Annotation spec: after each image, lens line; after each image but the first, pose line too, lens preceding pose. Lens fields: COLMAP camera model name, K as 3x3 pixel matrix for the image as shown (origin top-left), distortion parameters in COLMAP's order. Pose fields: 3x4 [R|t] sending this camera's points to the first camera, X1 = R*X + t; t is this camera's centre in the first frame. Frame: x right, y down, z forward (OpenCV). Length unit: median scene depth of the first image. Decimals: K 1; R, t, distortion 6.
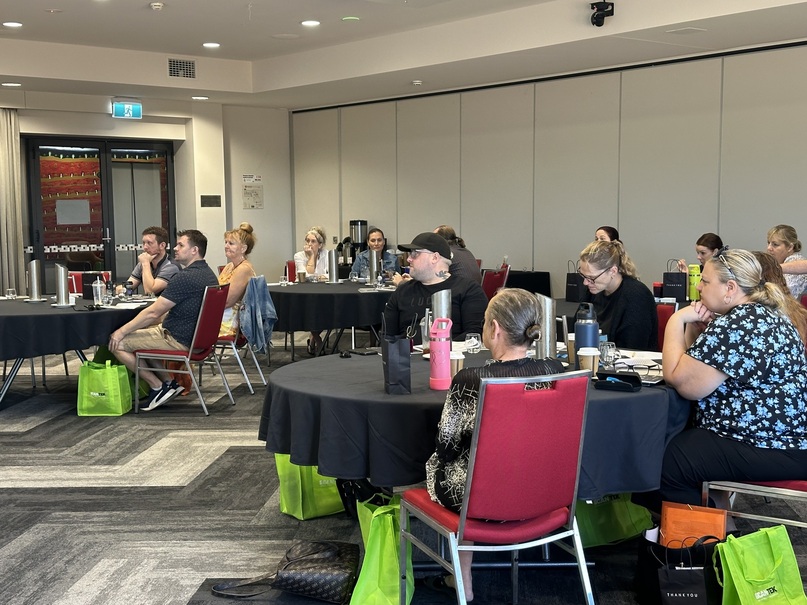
lens RADIAL K [[1150.7, 0, 403.5], [0, 1150.7, 302.5], [0, 0, 1]] dist [0.137967, -0.086307]
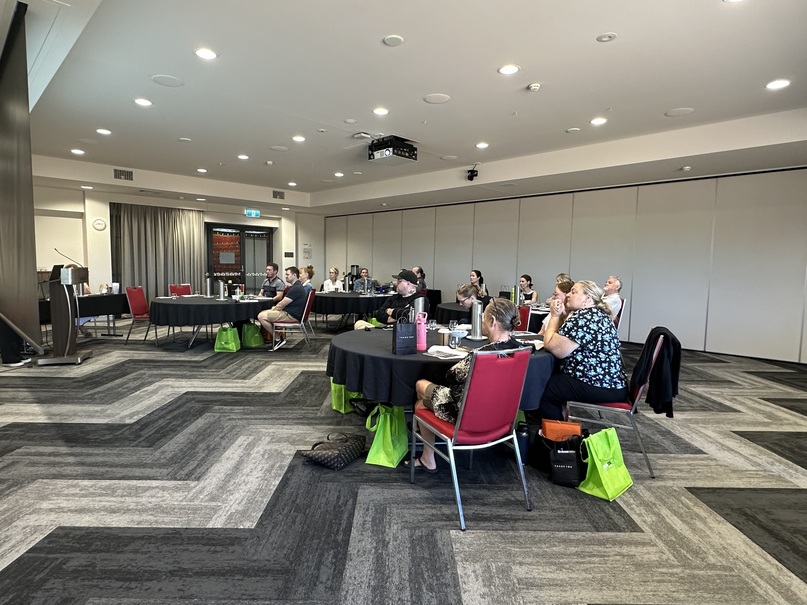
lens RADIAL K [[471.4, 0, 403.5], [0, 471.4, 302.5], [0, 0, 1]] dist [-0.000881, 0.000130]
pose [[0.996253, 0.023082, 0.083355, -0.045151], [-0.023223, 0.999730, 0.000724, -0.001734], [-0.083316, -0.002657, 0.996520, 0.156253]]
